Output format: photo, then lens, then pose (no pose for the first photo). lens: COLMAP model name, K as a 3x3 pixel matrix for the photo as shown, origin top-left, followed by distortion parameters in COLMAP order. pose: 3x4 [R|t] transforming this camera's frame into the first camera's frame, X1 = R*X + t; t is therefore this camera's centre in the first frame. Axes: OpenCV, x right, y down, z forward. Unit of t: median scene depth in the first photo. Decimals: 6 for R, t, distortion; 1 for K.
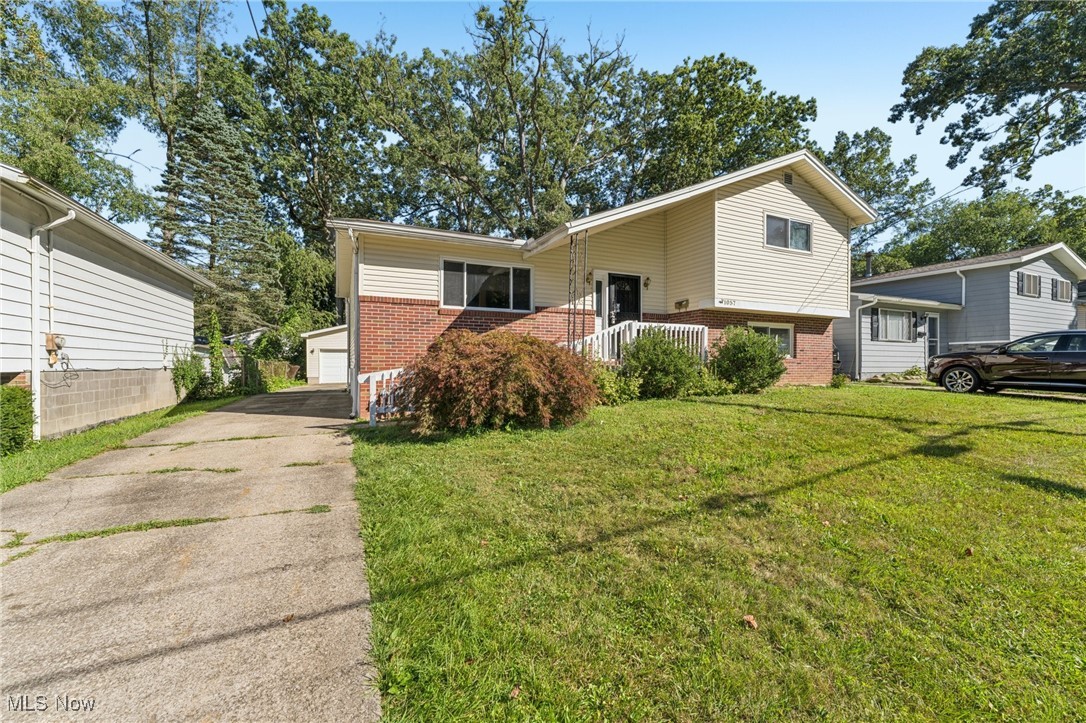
lens RADIAL K [[434.1, 0, 546.4], [0, 434.1, 360.9], [0, 0, 1]] dist [0.005056, 0.000048]
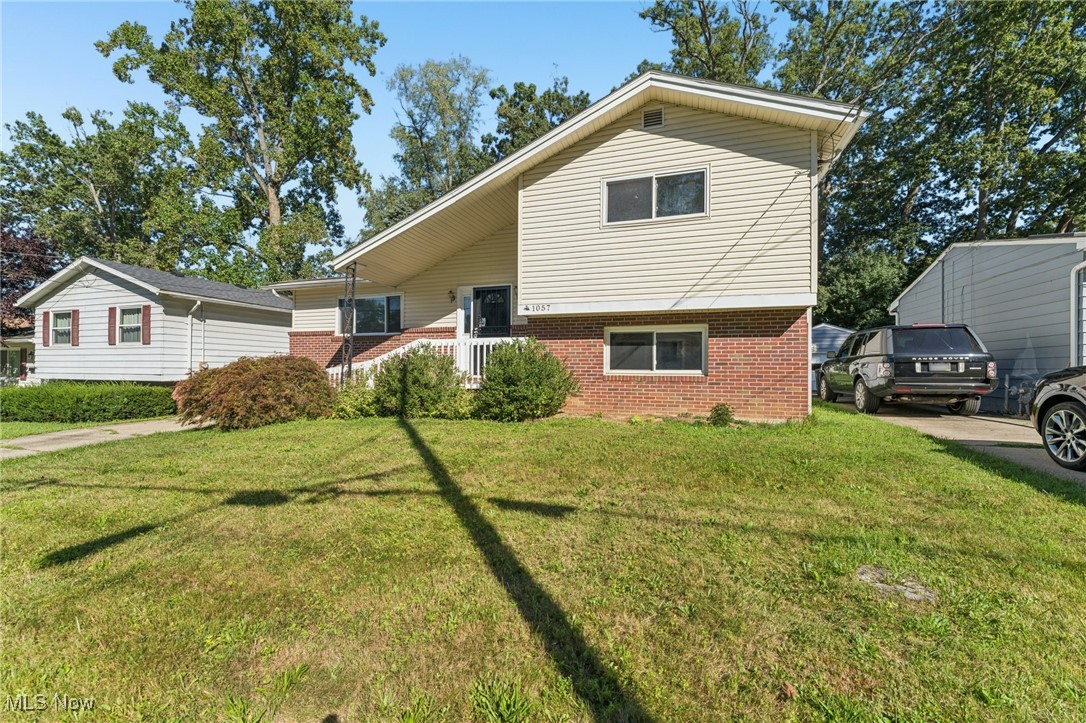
lens RADIAL K [[432.7, 0, 544.3], [0, 432.7, 364.5], [0, 0, 1]] dist [0.012318, 0.000080]
pose [[0.739336, -0.006890, -0.673301, 0.920353], [0.001344, 0.999961, -0.008757, -0.020031], [0.673335, 0.005569, 0.739316, 0.381825]]
